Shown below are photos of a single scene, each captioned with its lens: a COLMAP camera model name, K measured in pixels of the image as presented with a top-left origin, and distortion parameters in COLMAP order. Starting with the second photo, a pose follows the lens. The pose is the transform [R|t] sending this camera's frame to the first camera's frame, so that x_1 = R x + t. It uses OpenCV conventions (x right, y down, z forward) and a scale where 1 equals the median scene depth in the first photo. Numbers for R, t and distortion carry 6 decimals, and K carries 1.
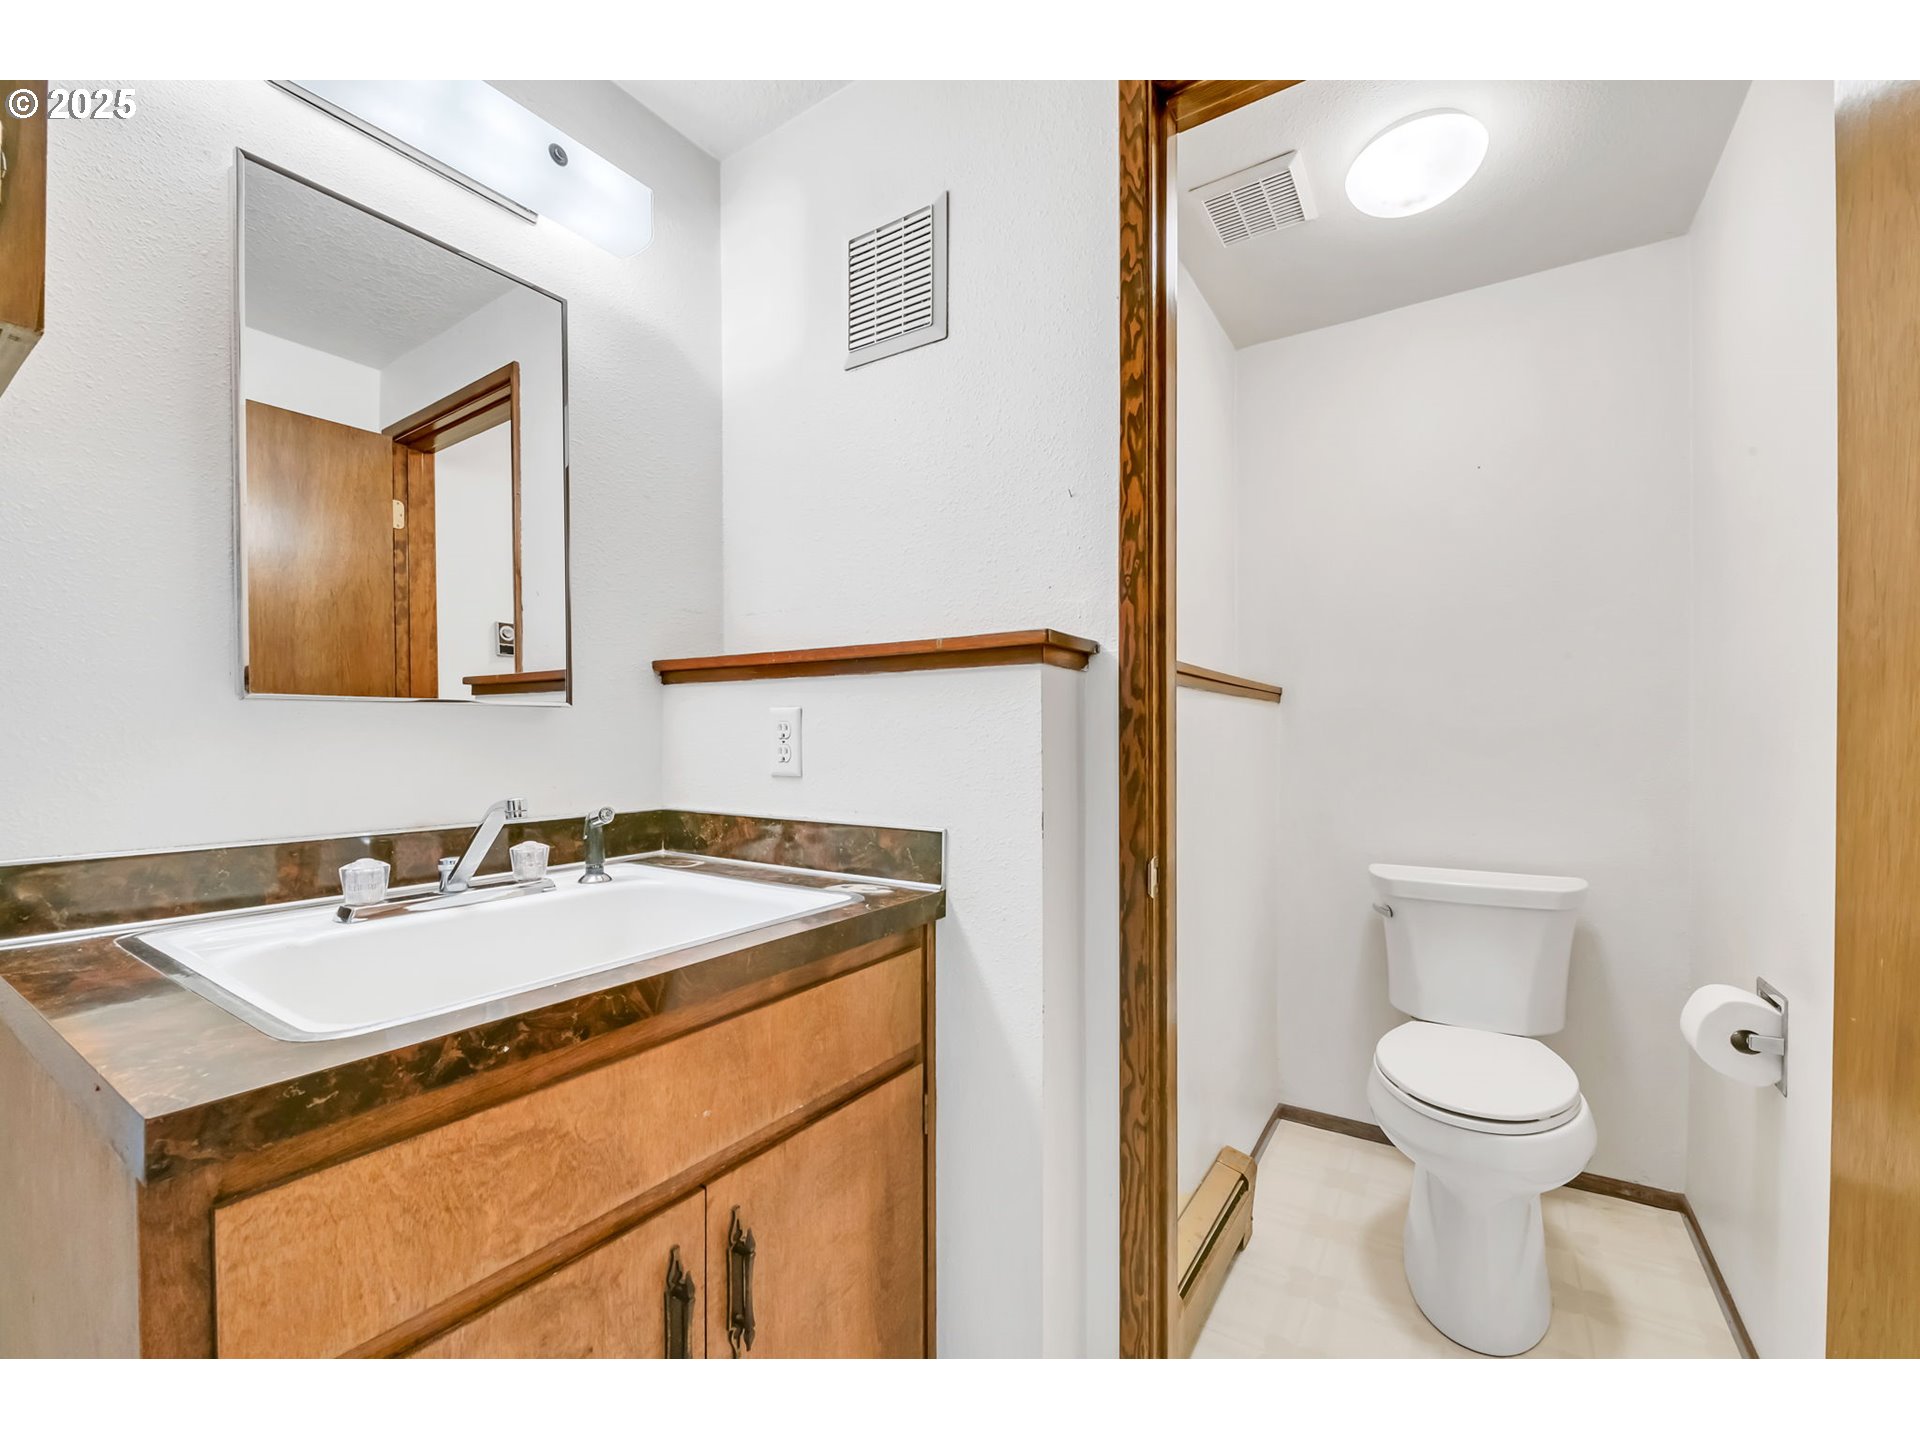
lens RADIAL K [[795.1, 0, 951.5], [0, 795.1, 728.9], [0, 0, 1]] dist [-0.017199, -0.000270]
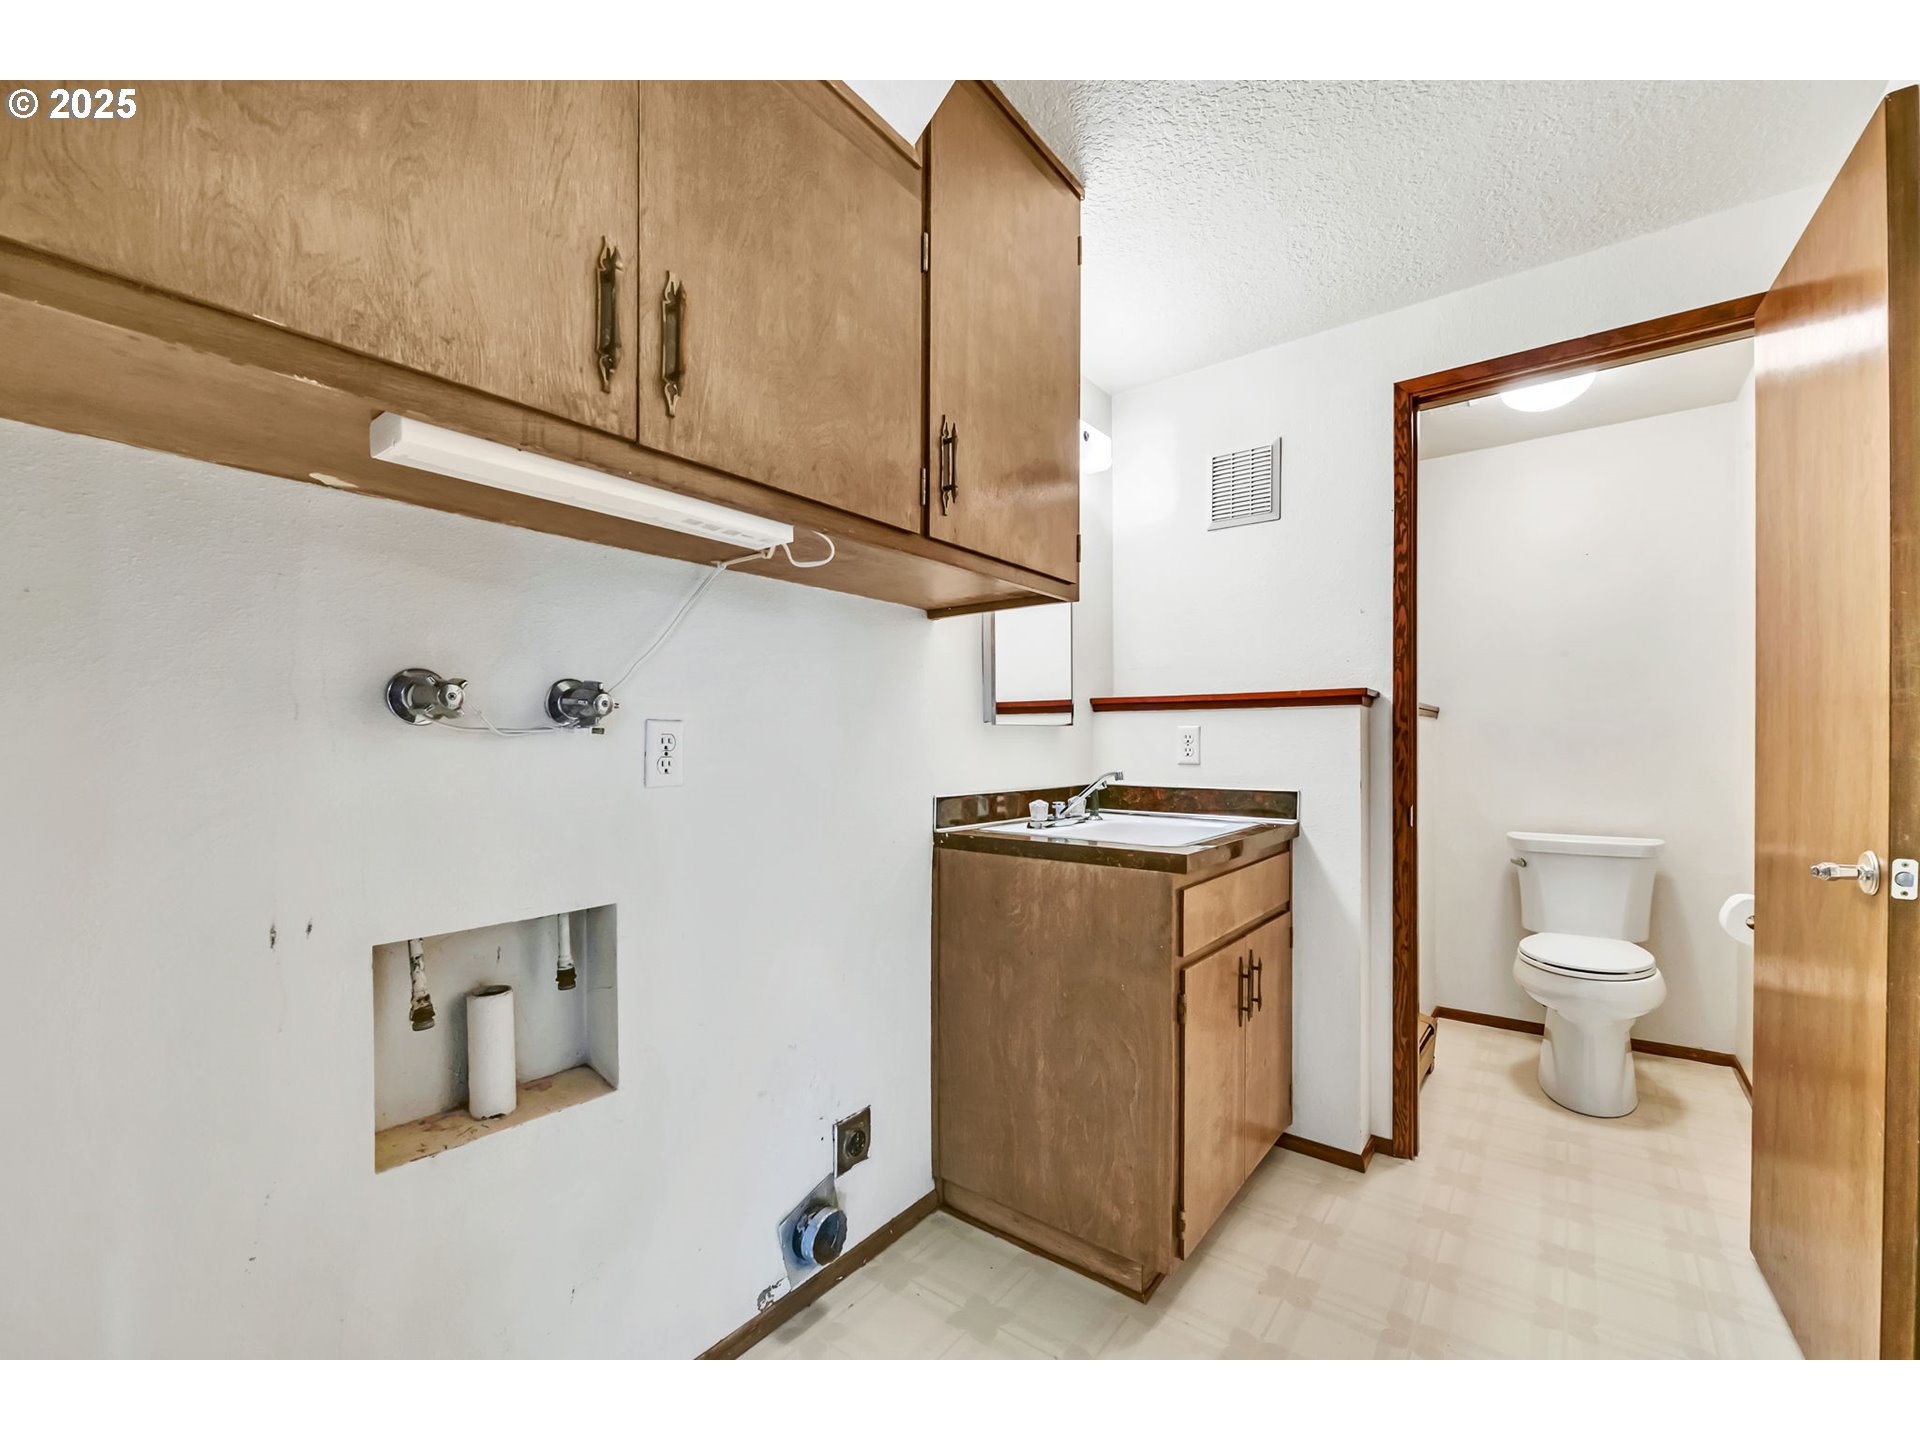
lens RADIAL K [[795.1, 0, 968.8], [0, 795.1, 734.3], [0, 0, 1]] dist [-0.017199, -0.000270]
pose [[0.997646, 0.000185, -0.068581, -0.656257], [-0.000432, 0.999993, -0.003585, -0.001360], [0.068580, 0.003606, 0.997639, -0.936055]]
